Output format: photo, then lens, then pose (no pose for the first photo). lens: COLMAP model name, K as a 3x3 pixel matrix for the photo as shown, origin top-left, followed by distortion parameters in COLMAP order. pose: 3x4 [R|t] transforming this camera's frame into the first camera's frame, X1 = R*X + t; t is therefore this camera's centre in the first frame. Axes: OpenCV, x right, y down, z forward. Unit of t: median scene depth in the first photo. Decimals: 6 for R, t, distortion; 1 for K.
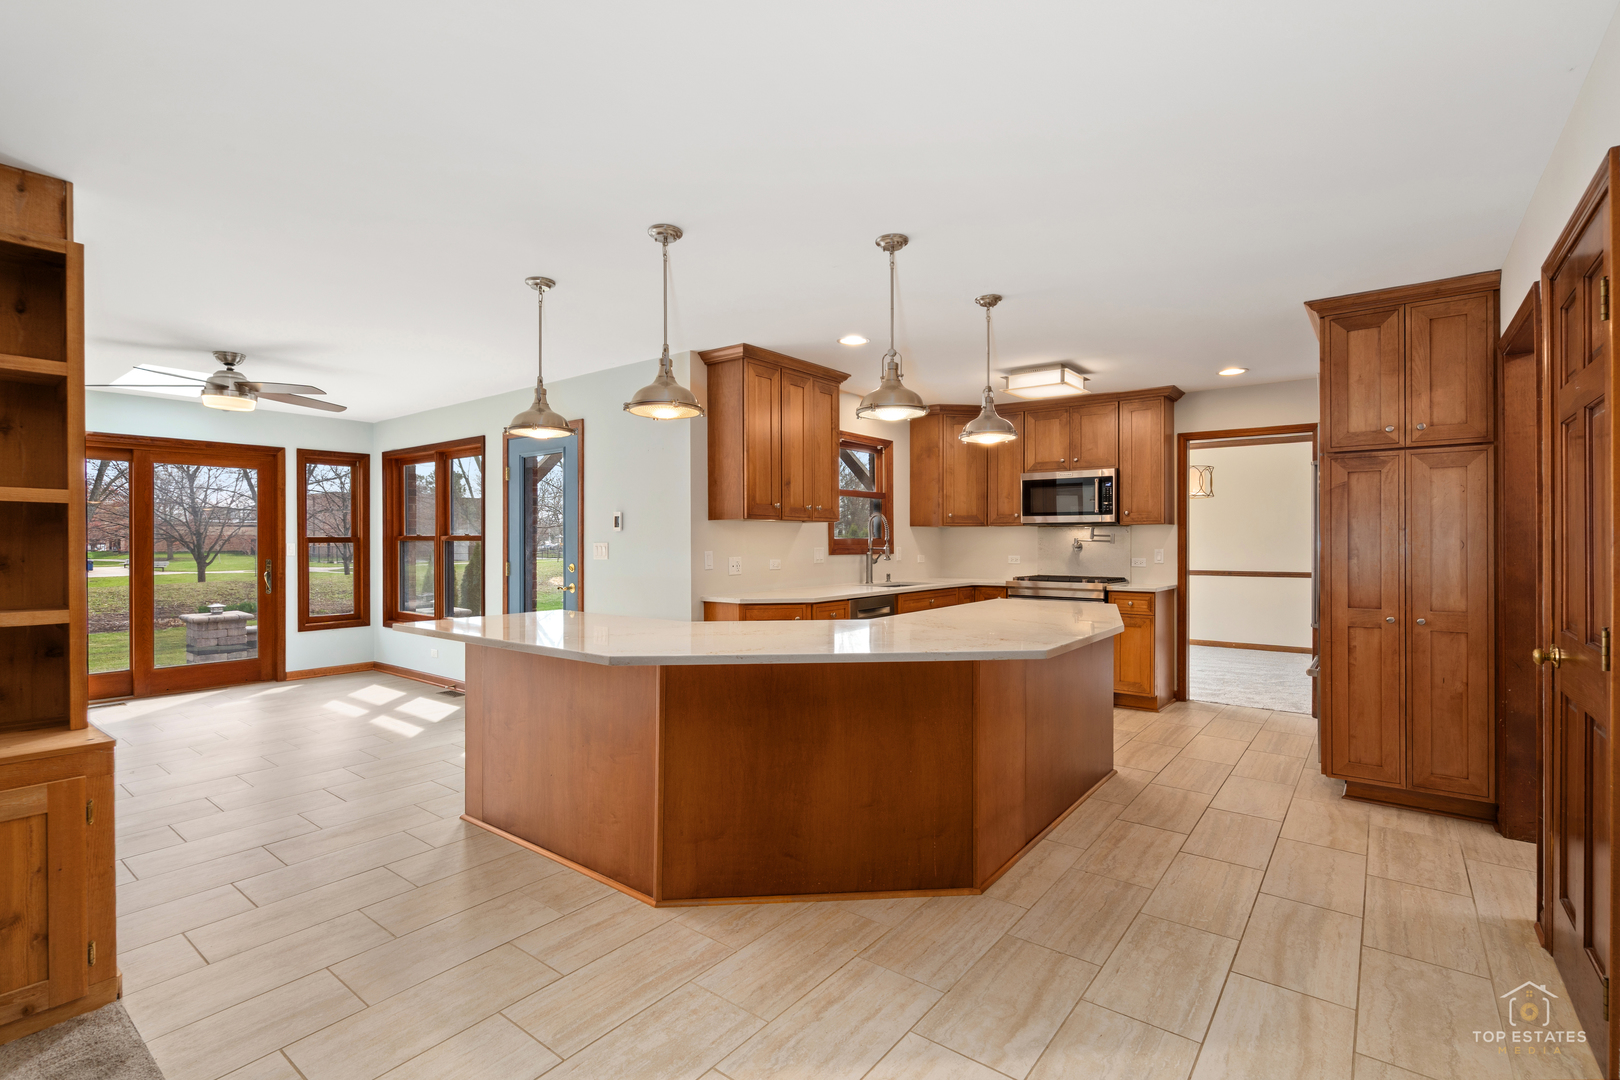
lens RADIAL K [[743.4, 0, 815.9], [0, 743.4, 542.9], [0, 0, 1]] dist [0.000630, -0.000306]
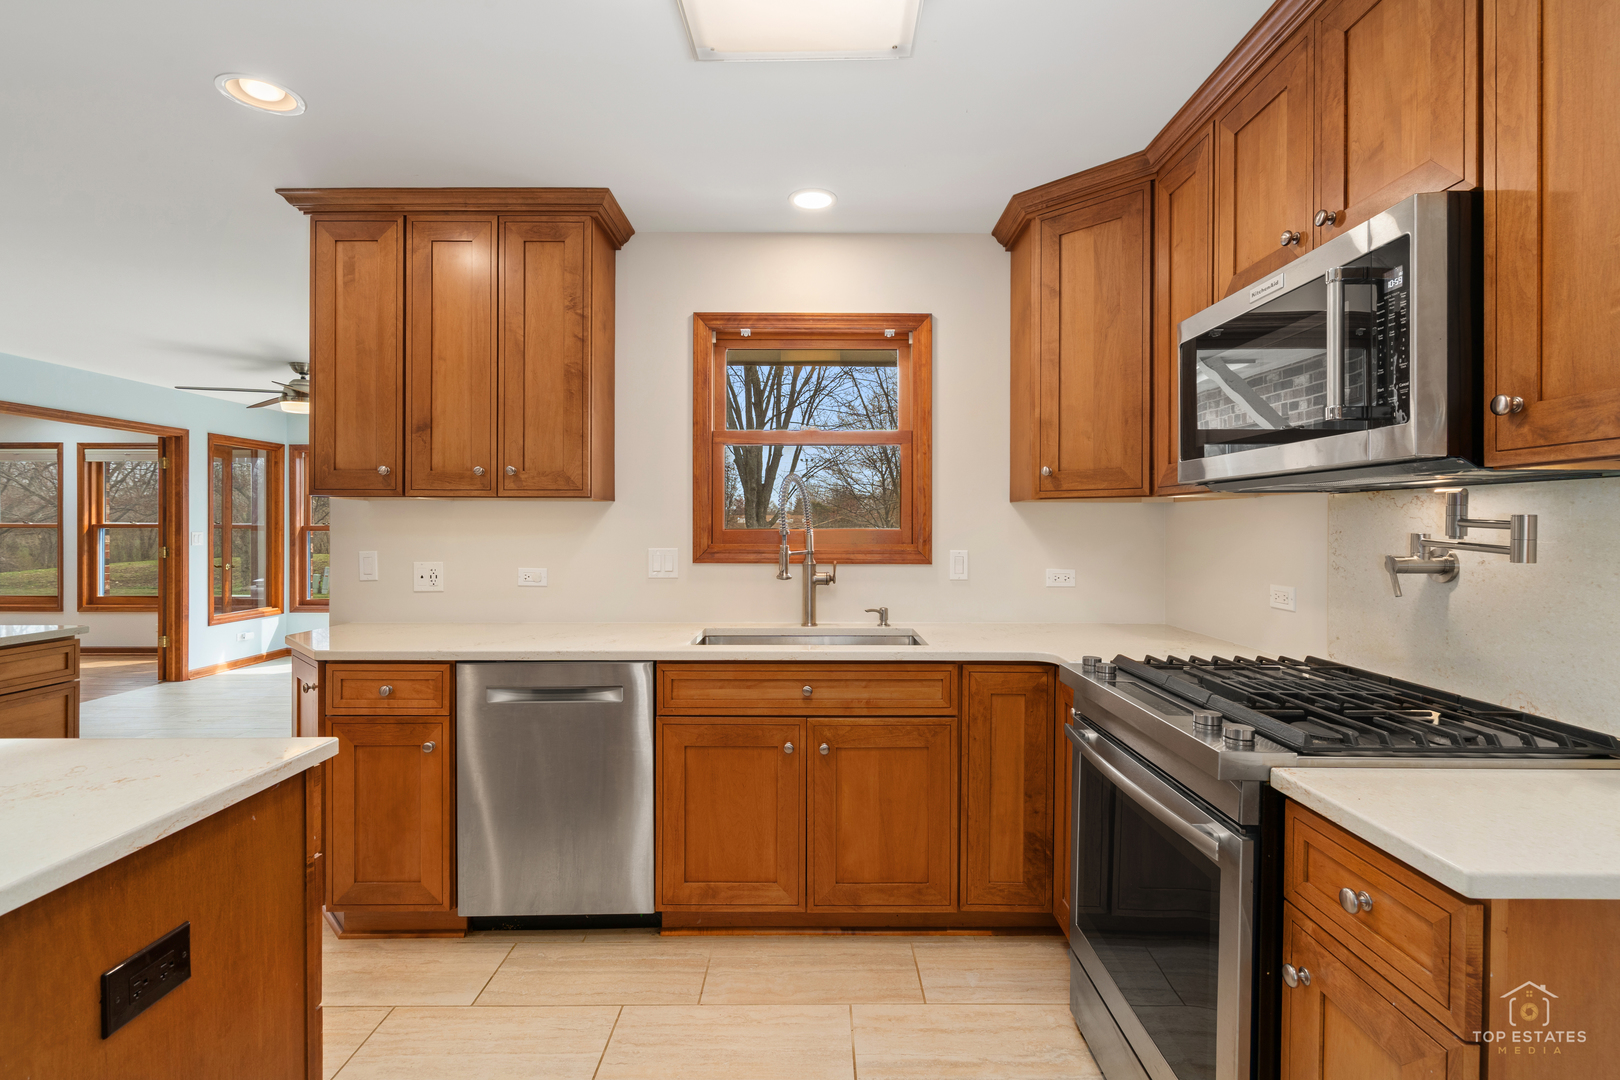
lens RADIAL K [[737.1, 0, 815.5], [0, 737.1, 530.7], [0, 0, 1]] dist [-0.002552, 0.000188]
pose [[0.611118, 0.006502, -0.791513, 0.786177], [-0.004852, 0.999978, 0.004469, -0.014226], [0.791525, 0.001109, 0.611136, 1.278718]]
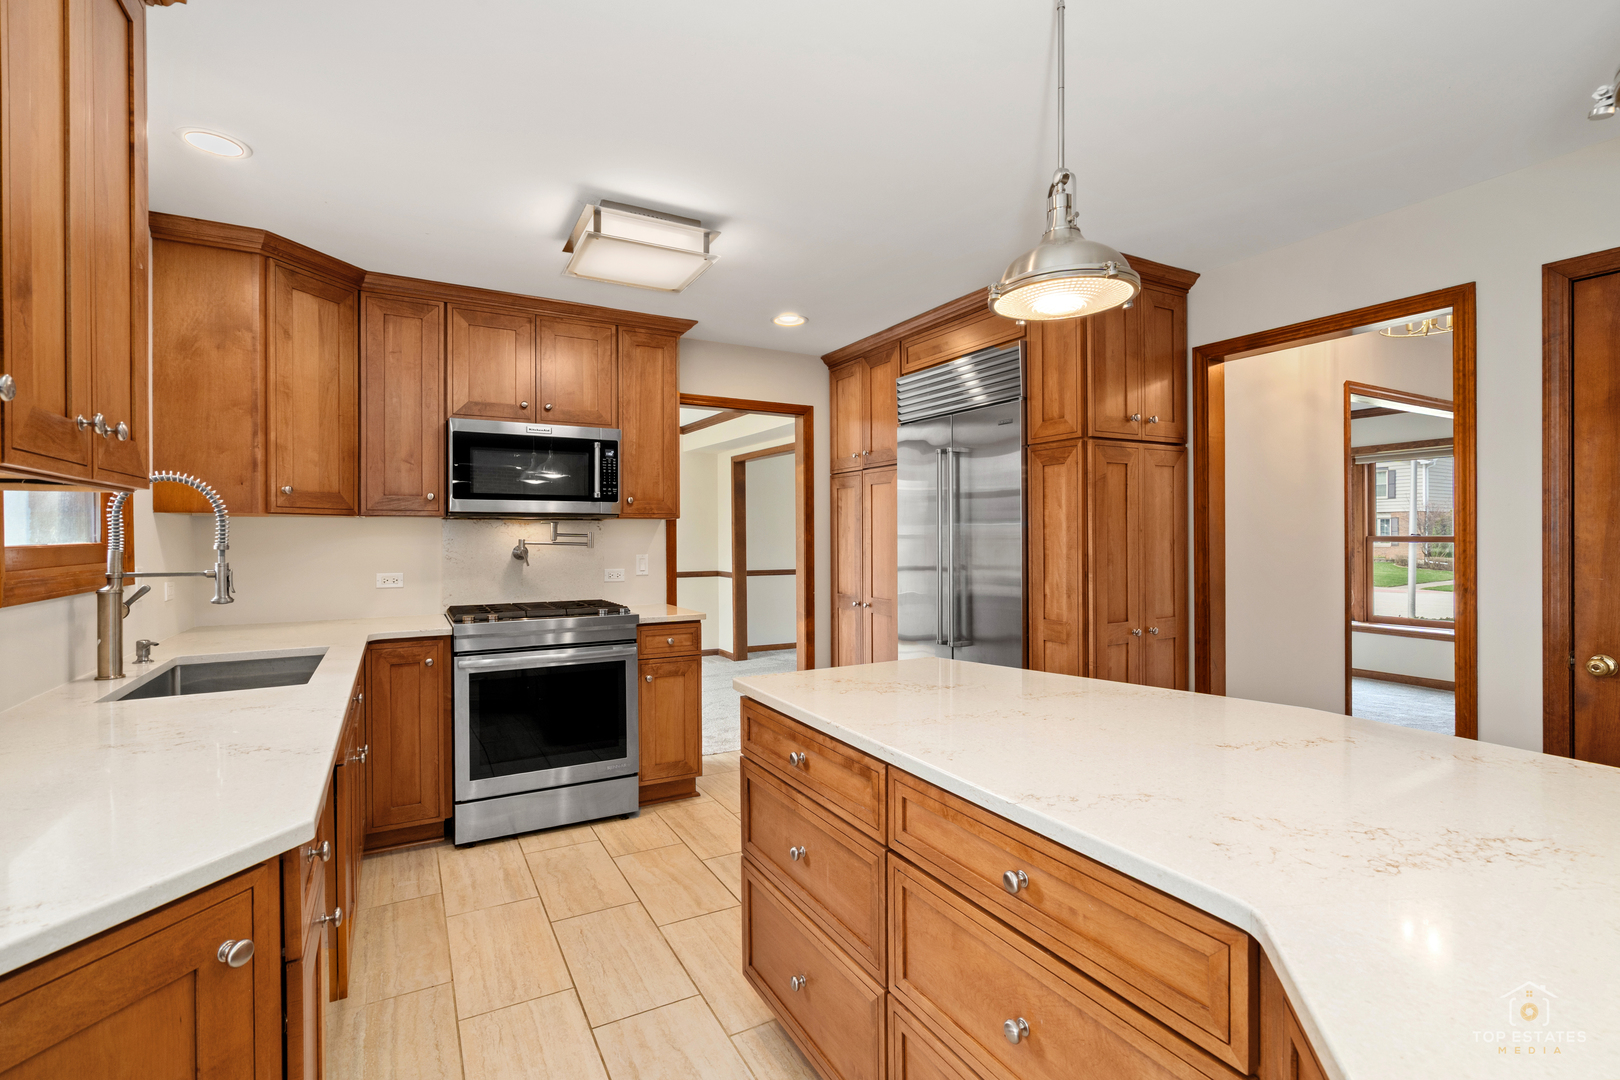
lens RADIAL K [[754.5, 0, 817.8], [0, 754.5, 533.0], [0, 0, 1]] dist [0.000427, 0.000206]
pose [[0.394446, -0.001274, 0.918918, -0.208405], [0.005742, 0.999983, -0.001078, -0.017609], [-0.918901, 0.005702, 0.394446, 1.014735]]
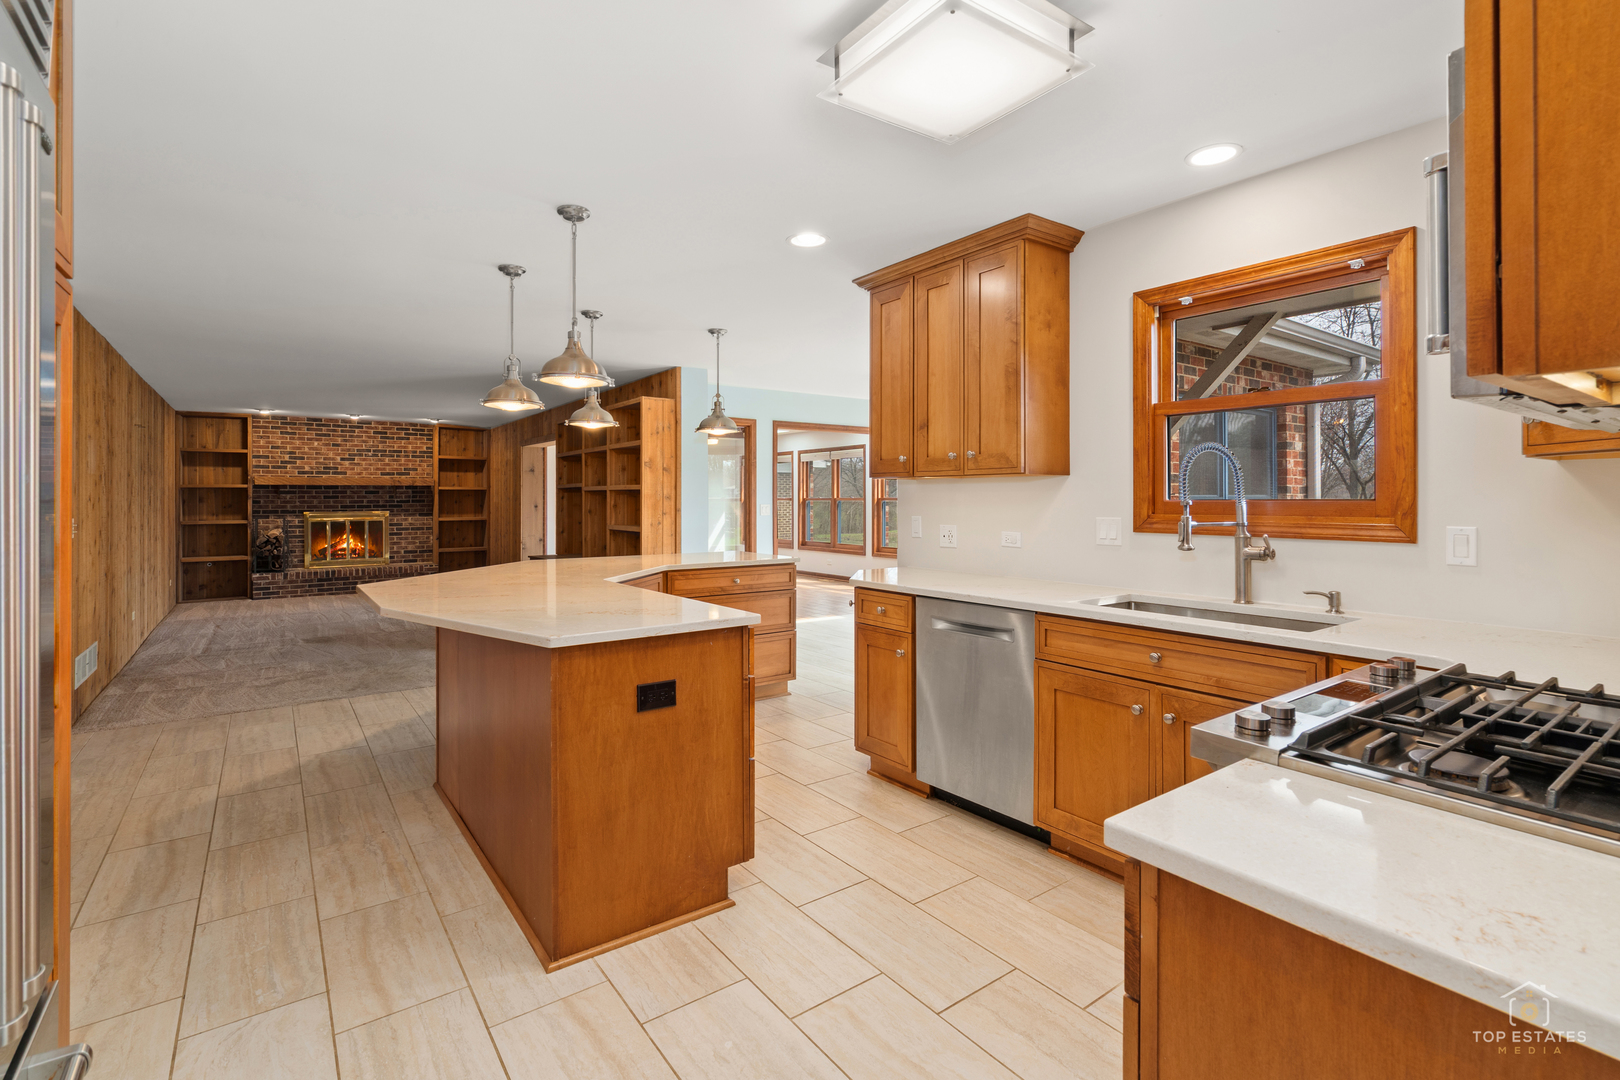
lens RADIAL K [[749.6, 0, 814.3], [0, 749.6, 498.0], [0, 0, 1]] dist [-0.004914, 0.000435]
pose [[-0.279456, 0.000222, -0.960158, 1.001185], [0.000438, 1.000000, 0.000104, -0.013909], [0.960158, -0.000392, -0.279456, 1.568284]]
